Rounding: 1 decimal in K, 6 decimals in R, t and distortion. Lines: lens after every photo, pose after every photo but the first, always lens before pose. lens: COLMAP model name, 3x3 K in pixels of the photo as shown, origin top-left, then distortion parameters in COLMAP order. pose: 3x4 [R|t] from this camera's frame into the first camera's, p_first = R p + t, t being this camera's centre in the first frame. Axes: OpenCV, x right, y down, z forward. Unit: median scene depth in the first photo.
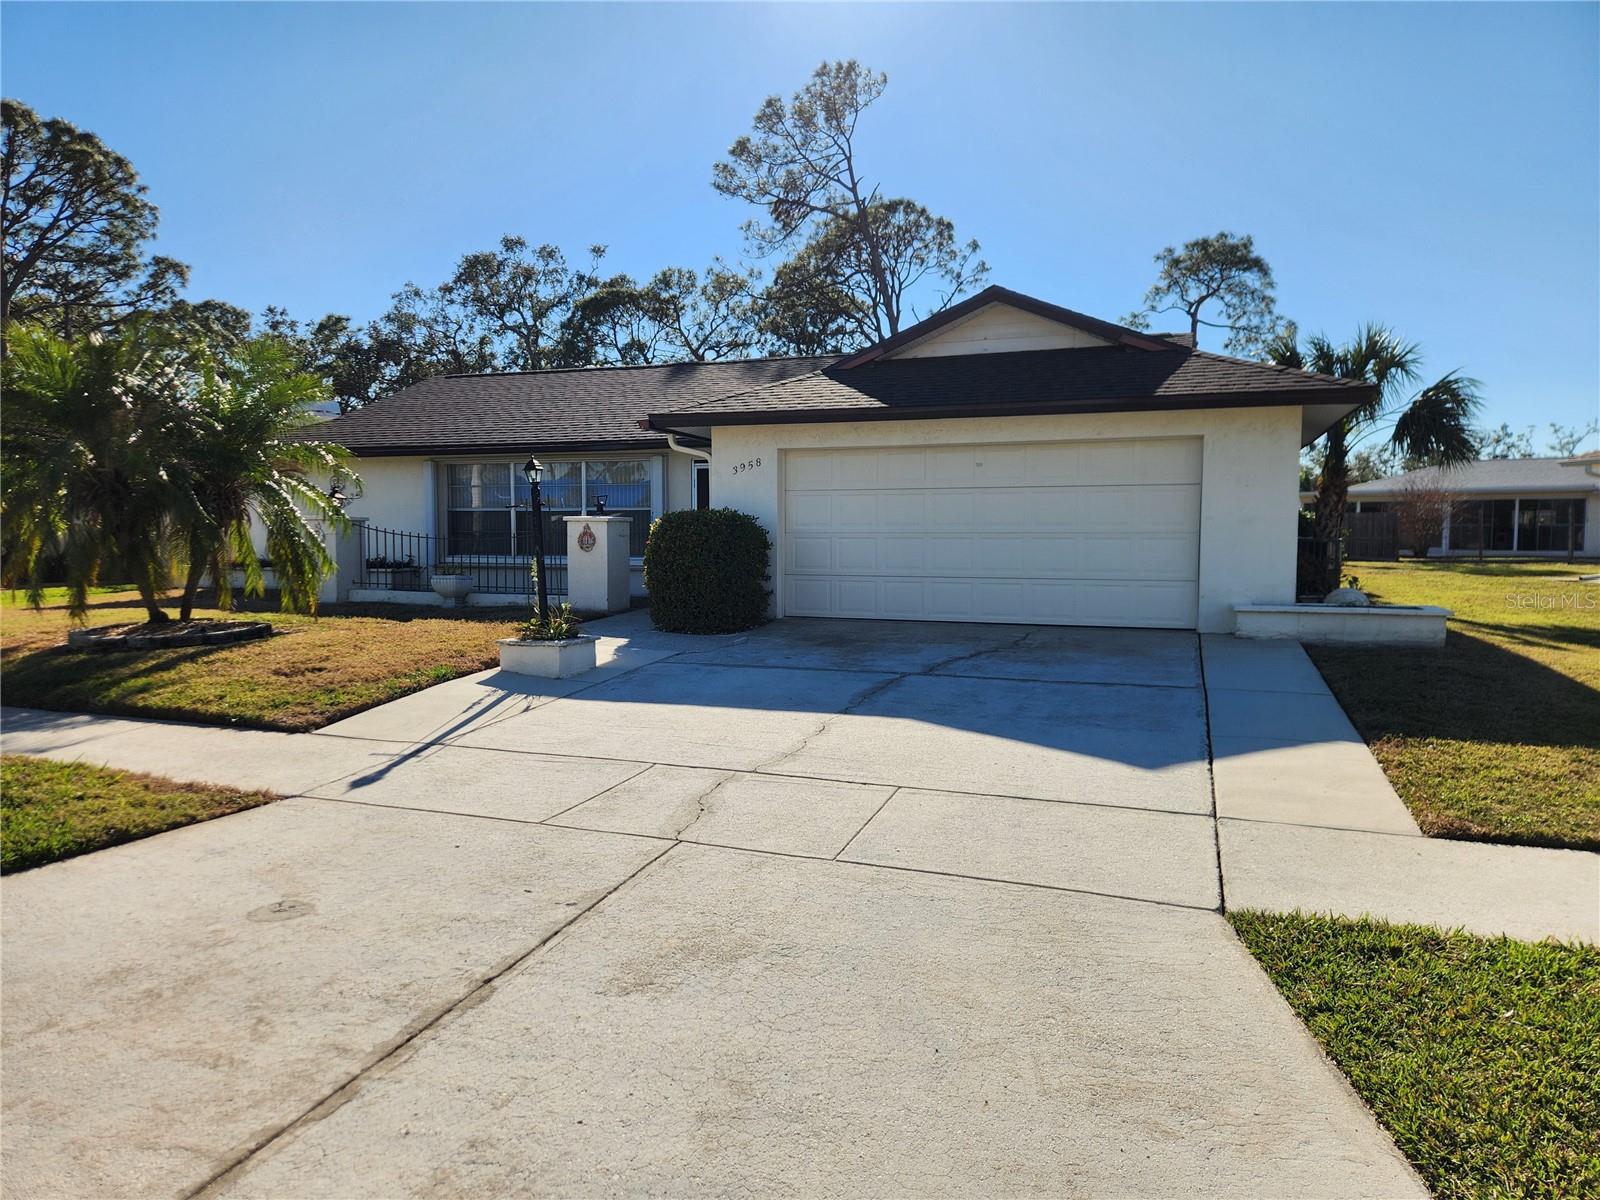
lens RADIAL K [[1050.5, 0, 794.6], [0, 1050.5, 607.7], [0, 0, 1]] dist [0.044729, -0.017760]
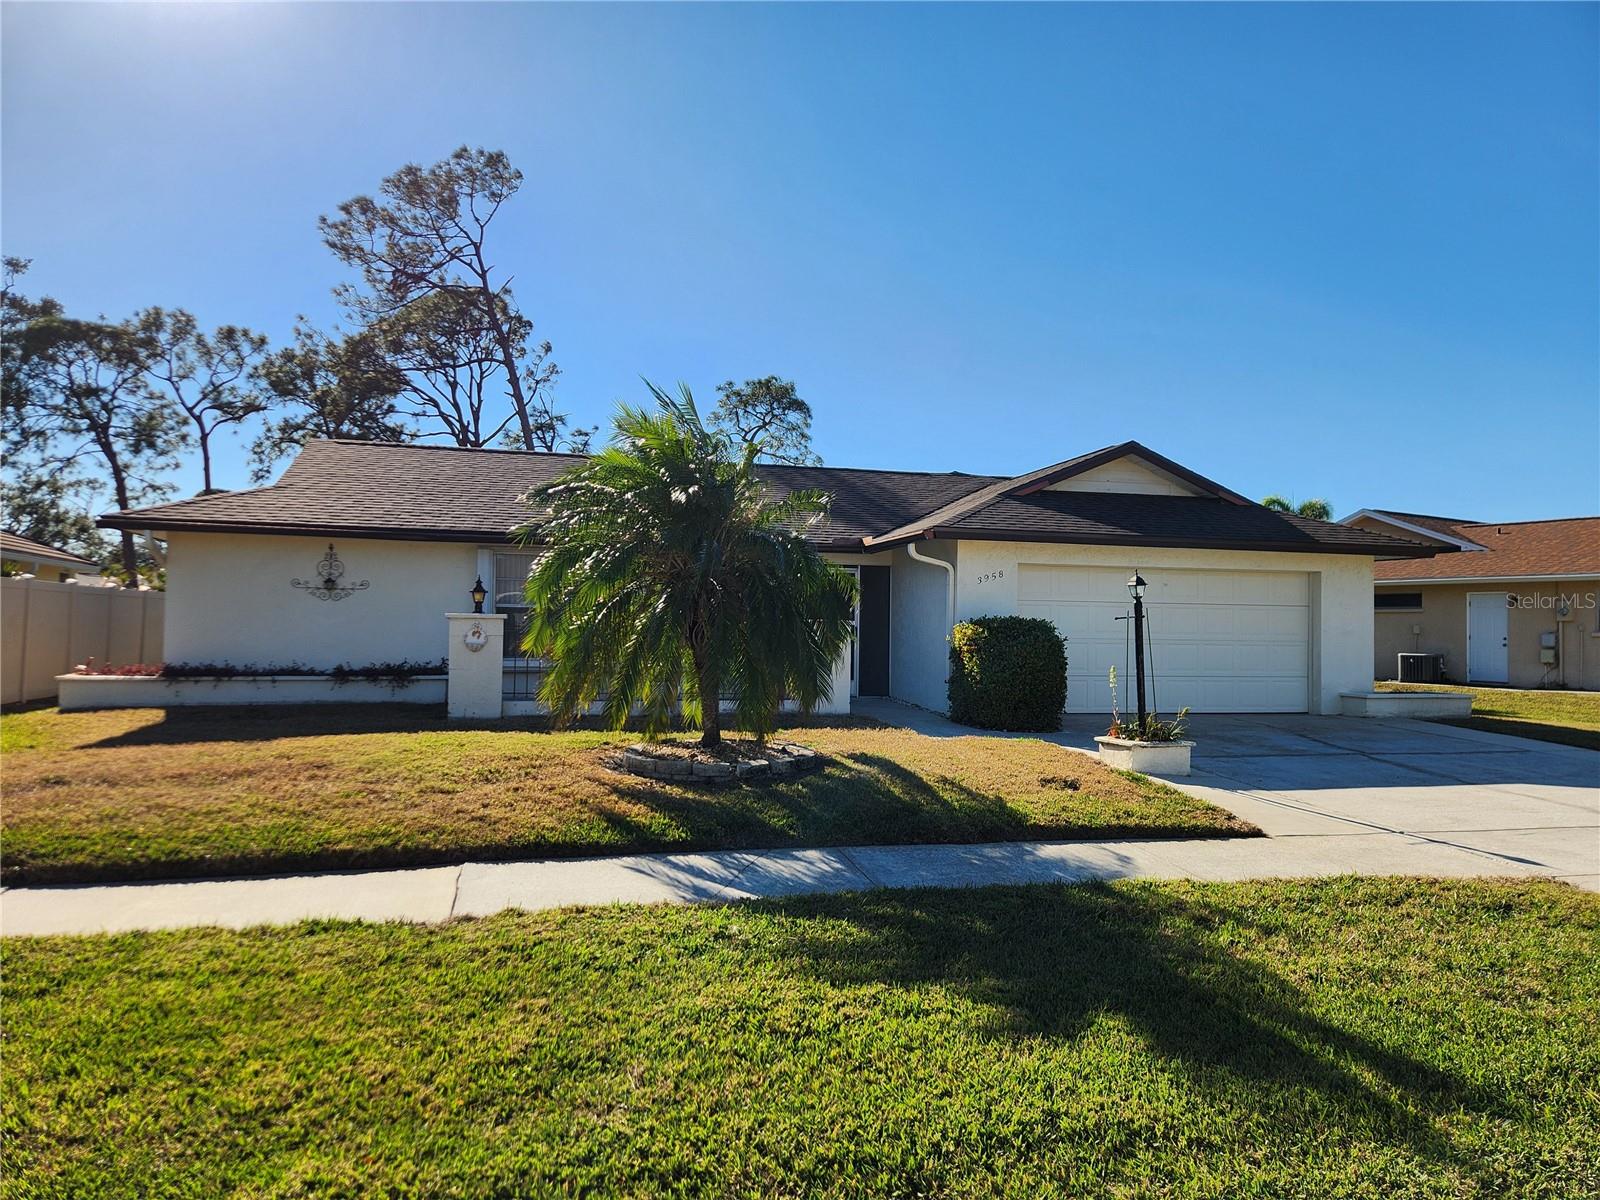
lens RADIAL K [[1050.5, 0, 797.8], [0, 1050.5, 601.6], [0, 0, 1]] dist [0.044729, -0.017760]
pose [[0.821480, 0.024450, 0.569713, -0.249713], [0.029623, 0.995902, -0.085454, -0.006478], [-0.569467, 0.087075, 0.817389, 0.065732]]
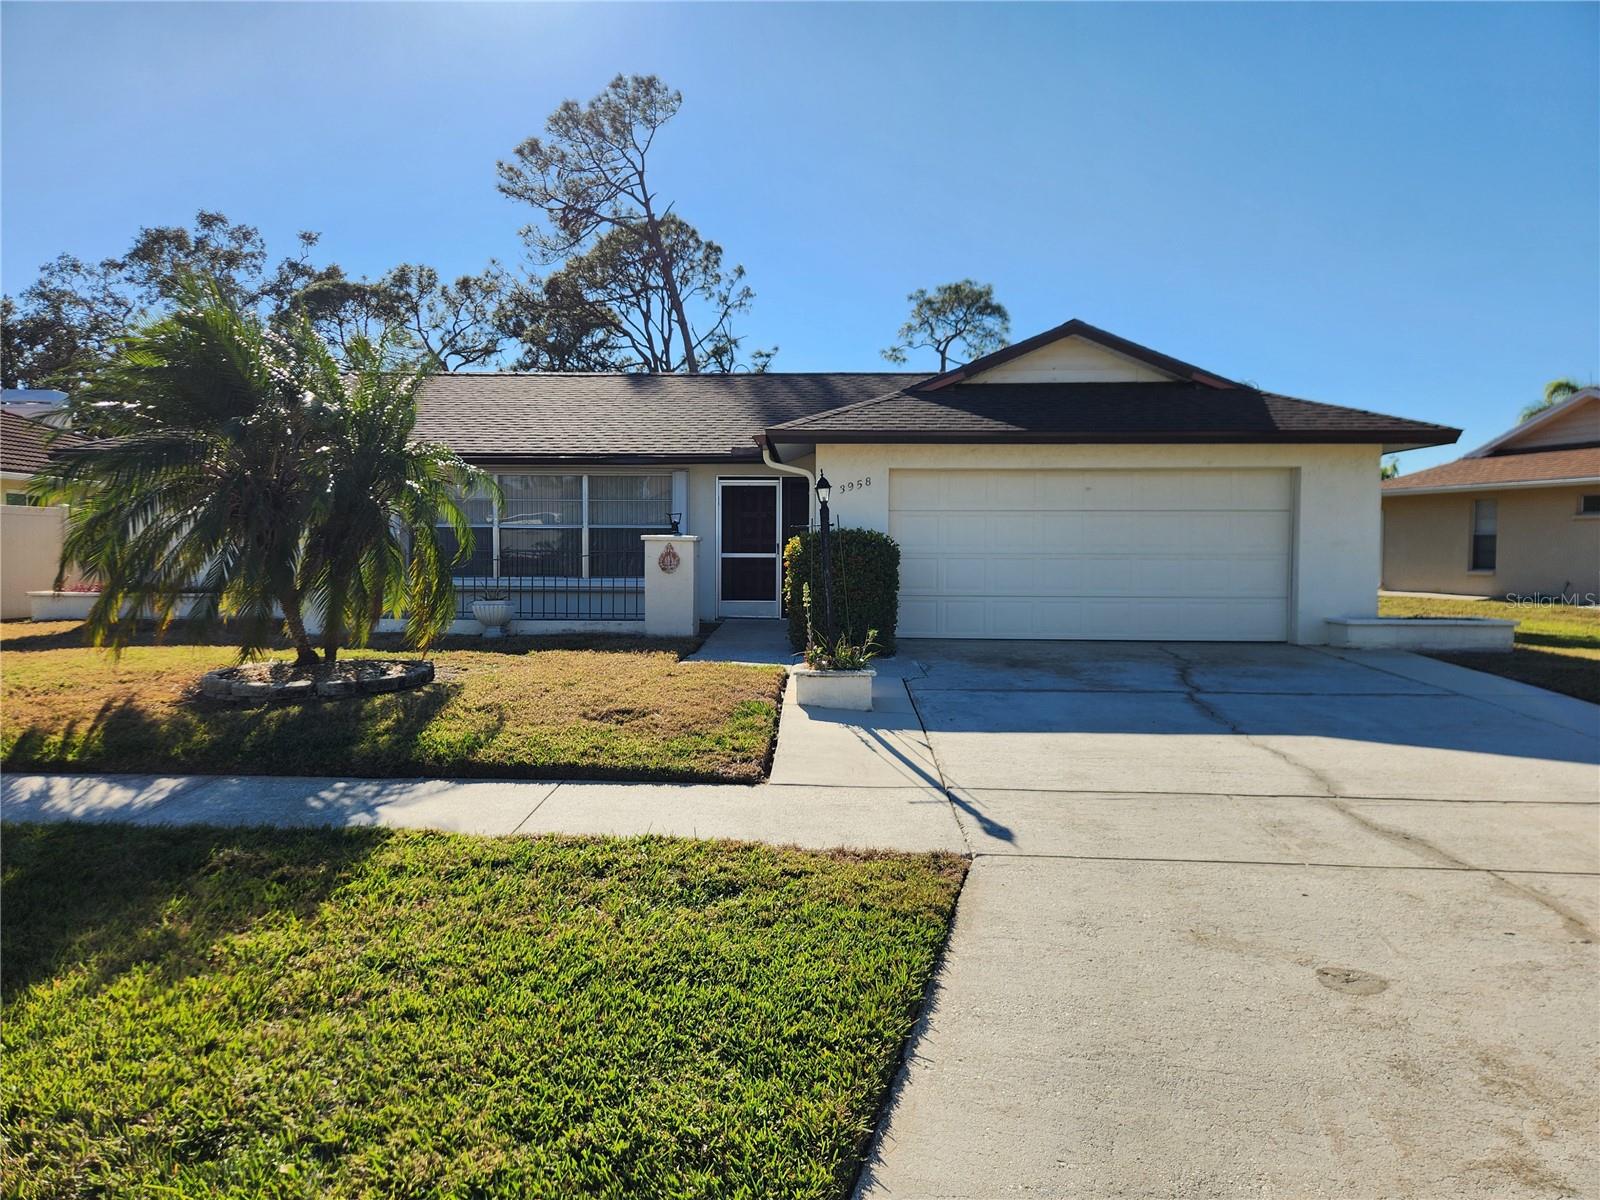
lens RADIAL K [[1050.5, 0, 794.1], [0, 1050.5, 595.0], [0, 0, 1]] dist [0.044729, -0.017760]
pose [[0.951091, -0.010554, 0.308731, -0.120229], [0.019373, 0.999487, -0.025515, -0.002688], [-0.308303, 0.030248, 0.950807, 0.027466]]
